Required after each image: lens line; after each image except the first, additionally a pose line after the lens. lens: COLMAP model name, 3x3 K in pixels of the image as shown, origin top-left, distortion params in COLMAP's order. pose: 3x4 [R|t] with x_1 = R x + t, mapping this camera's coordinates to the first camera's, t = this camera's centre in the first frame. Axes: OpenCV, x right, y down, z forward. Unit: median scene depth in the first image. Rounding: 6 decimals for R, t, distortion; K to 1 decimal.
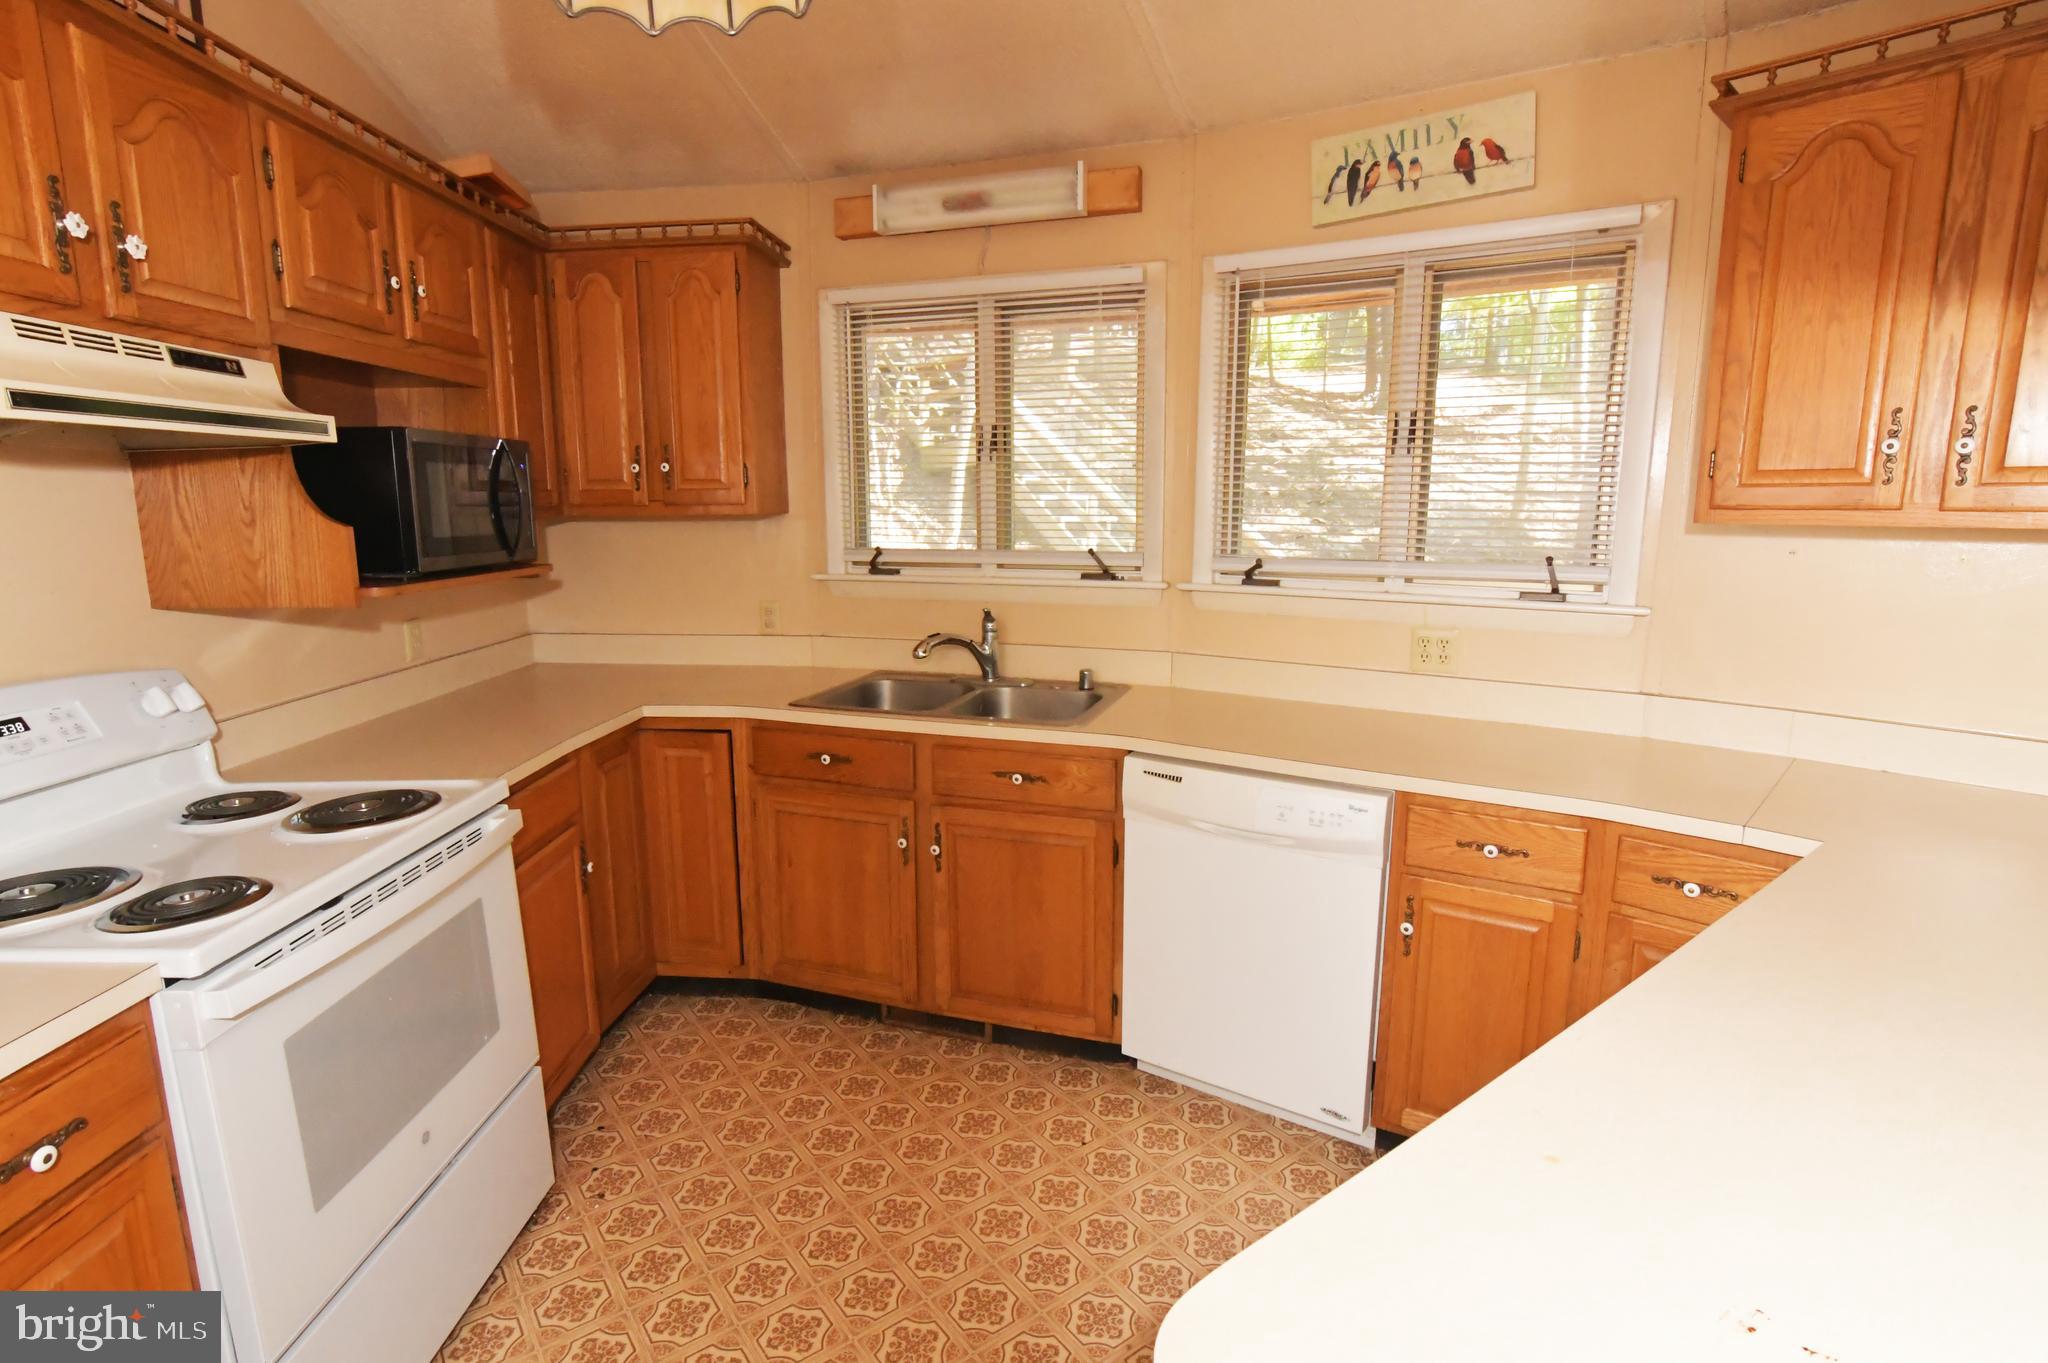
lens RADIAL K [[996.0, 0, 1021.0], [0, 996.0, 674.9], [0, 0, 1]] dist [-0.029985, 0.008333]
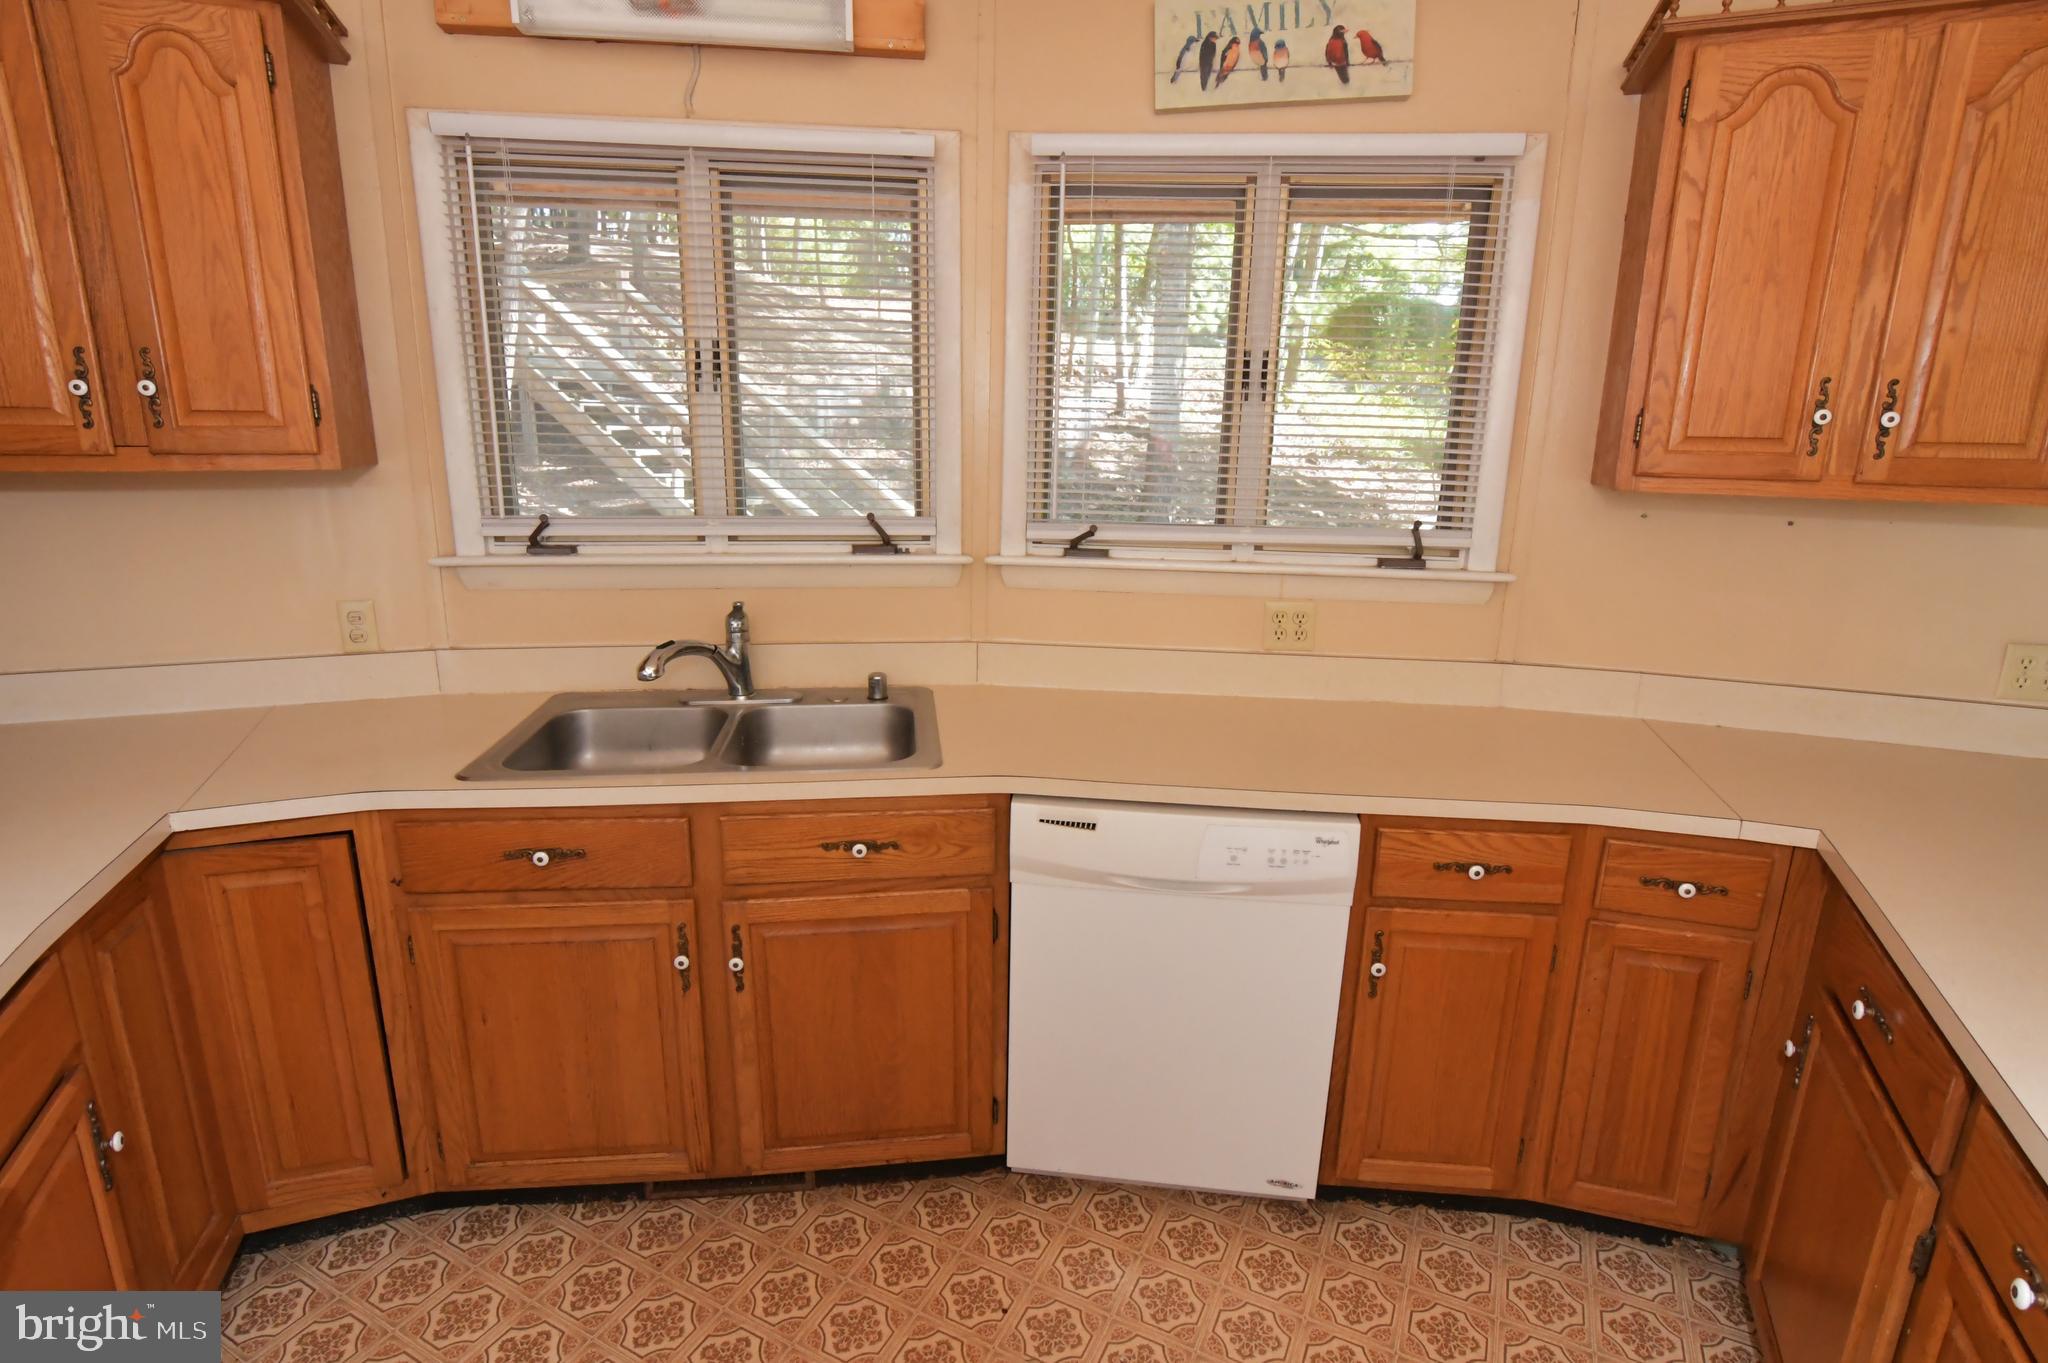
lens RADIAL K [[996.0, 0, 1021.0], [0, 996.0, 674.9], [0, 0, 1]] dist [-0.029985, 0.008333]
pose [[0.896662, -0.090574, 0.433352, -0.194034], [0.059742, 0.994650, 0.084274, -0.072513], [-0.438667, -0.049676, 0.897276, 0.309601]]
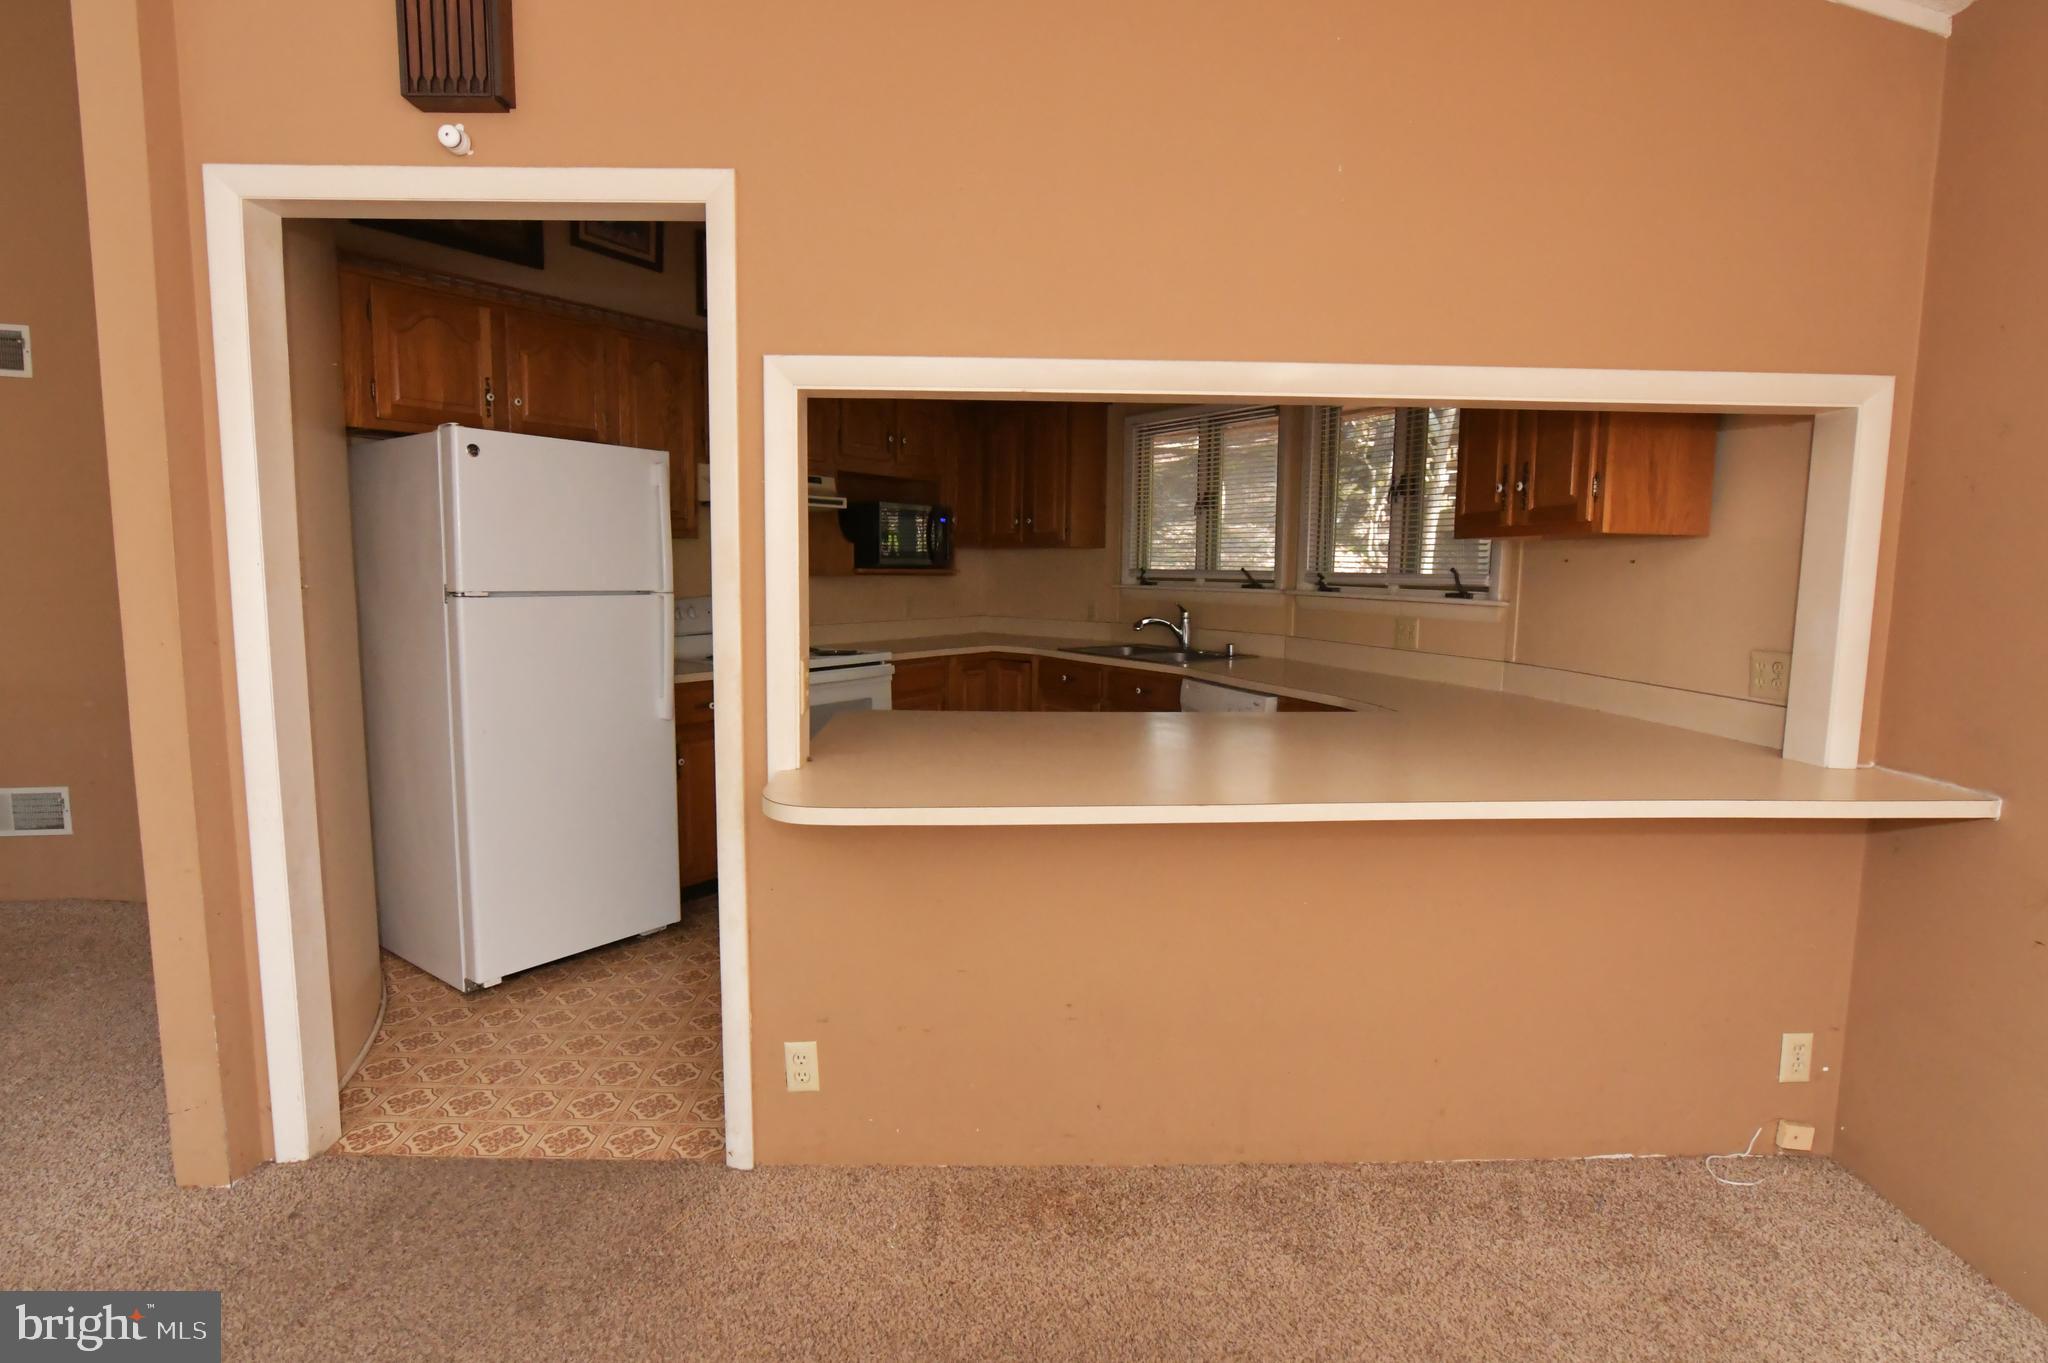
lens RADIAL K [[996.0, 0, 1021.0], [0, 996.0, 674.9], [0, 0, 1]] dist [-0.029985, 0.008333]
pose [[0.809861, 0.078762, -0.581310, 0.839012], [-0.113127, 0.993314, -0.023021, 0.138098], [0.575610, 0.084406, 0.813357, -0.551877]]
